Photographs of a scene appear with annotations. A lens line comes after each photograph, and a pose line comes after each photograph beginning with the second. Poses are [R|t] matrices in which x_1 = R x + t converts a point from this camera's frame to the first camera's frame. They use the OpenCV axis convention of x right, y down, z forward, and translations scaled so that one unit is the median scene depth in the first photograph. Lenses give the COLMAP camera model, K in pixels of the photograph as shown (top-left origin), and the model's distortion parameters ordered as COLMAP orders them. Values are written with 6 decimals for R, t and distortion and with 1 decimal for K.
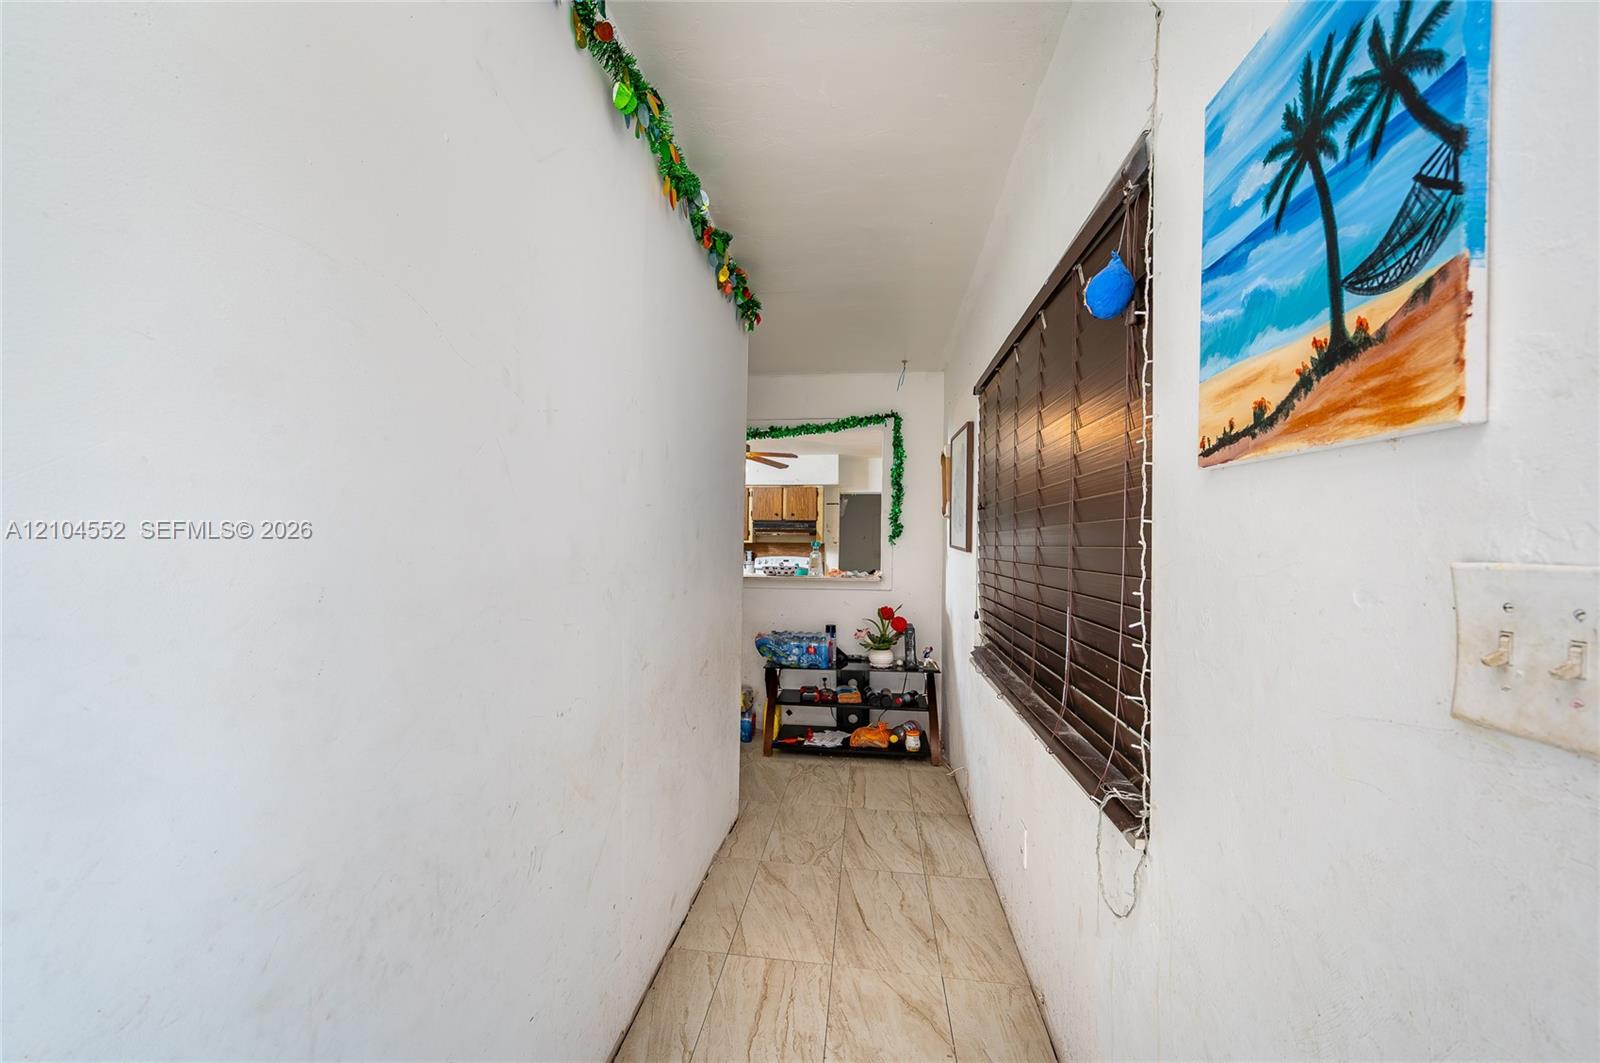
lens RADIAL K [[648.6, 0, 801.1], [0, 648.6, 538.0], [0, 0, 1]] dist [-0.000492, -0.000070]
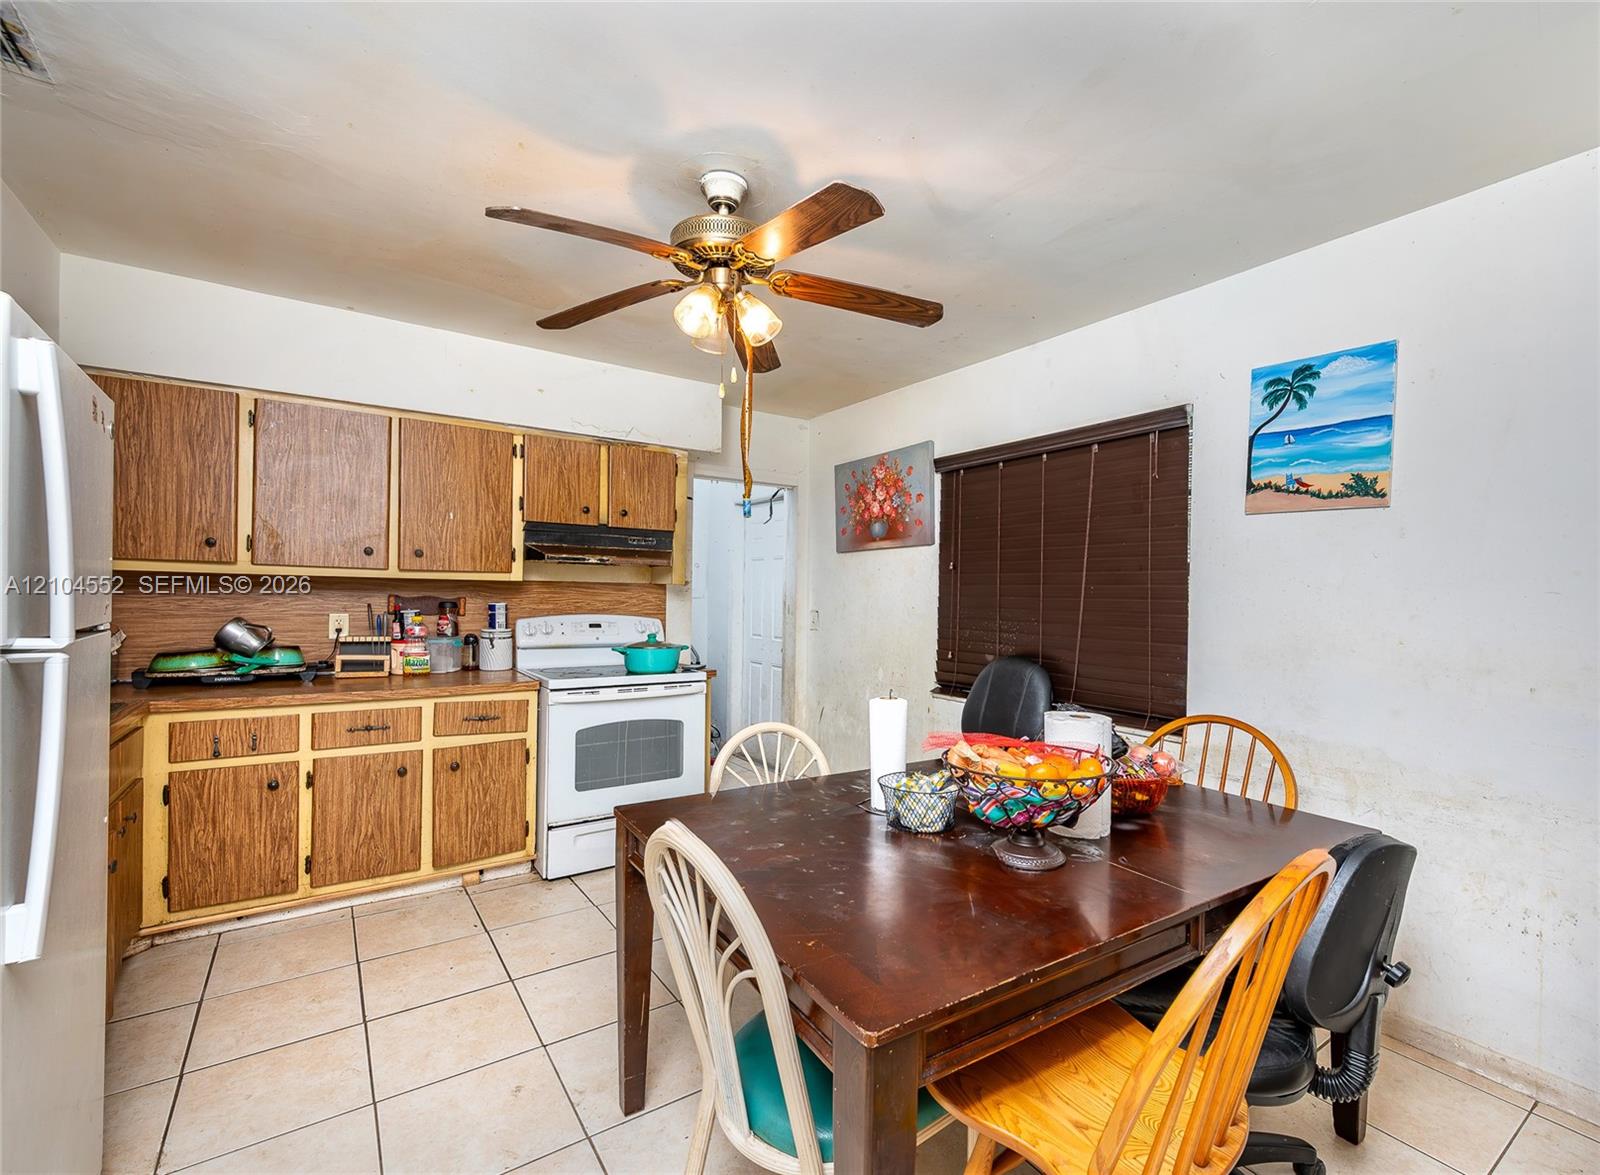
lens RADIAL K [[719.2, 0, 800.4], [0, 719.2, 597.9], [0, 0, 1]] dist [0.004494, 0.000319]
pose [[0.768393, -0.007454, 0.639935, -0.217673], [-0.005744, 0.999812, 0.018543, 0.008230], [-0.639952, -0.017925, 0.768206, 0.578810]]
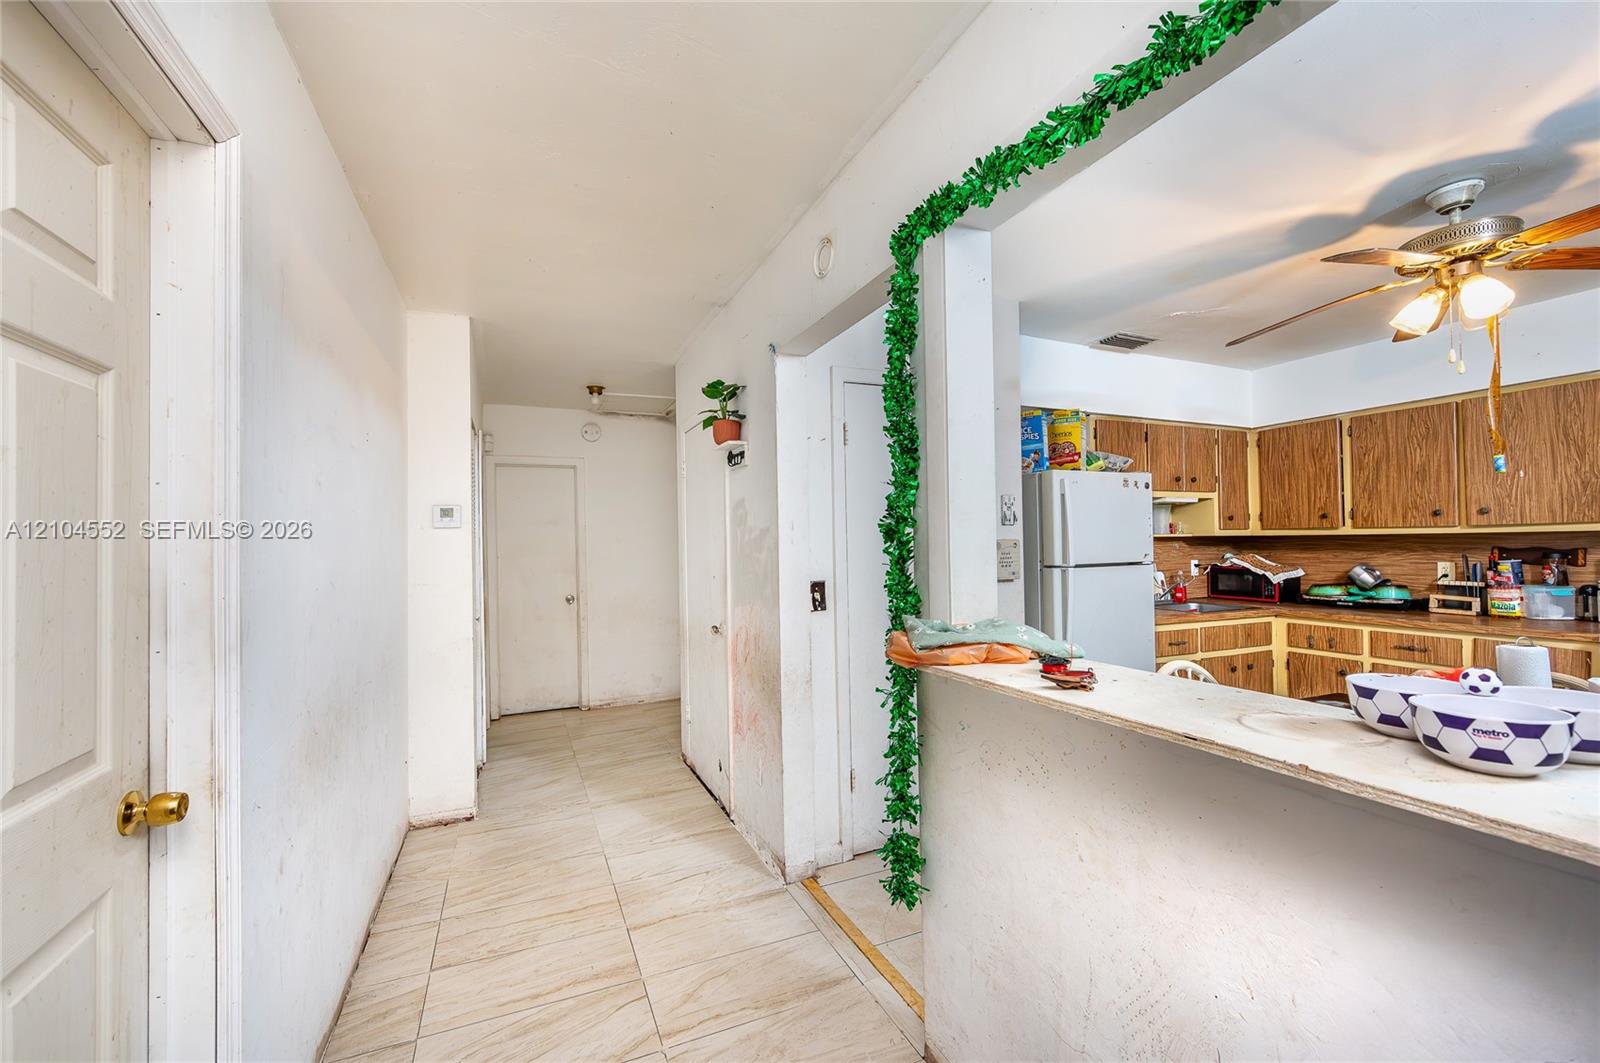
lens RADIAL K [[648.6, 0, 802.7], [0, 648.6, 537.5], [0, 0, 1]] dist [-0.000492, -0.000070]
pose [[0.486907, -0.035457, -0.872734, 0.015417], [0.031025, 0.999247, -0.023288, 0.005370], [0.872902, -0.015737, 0.487641, 0.439967]]
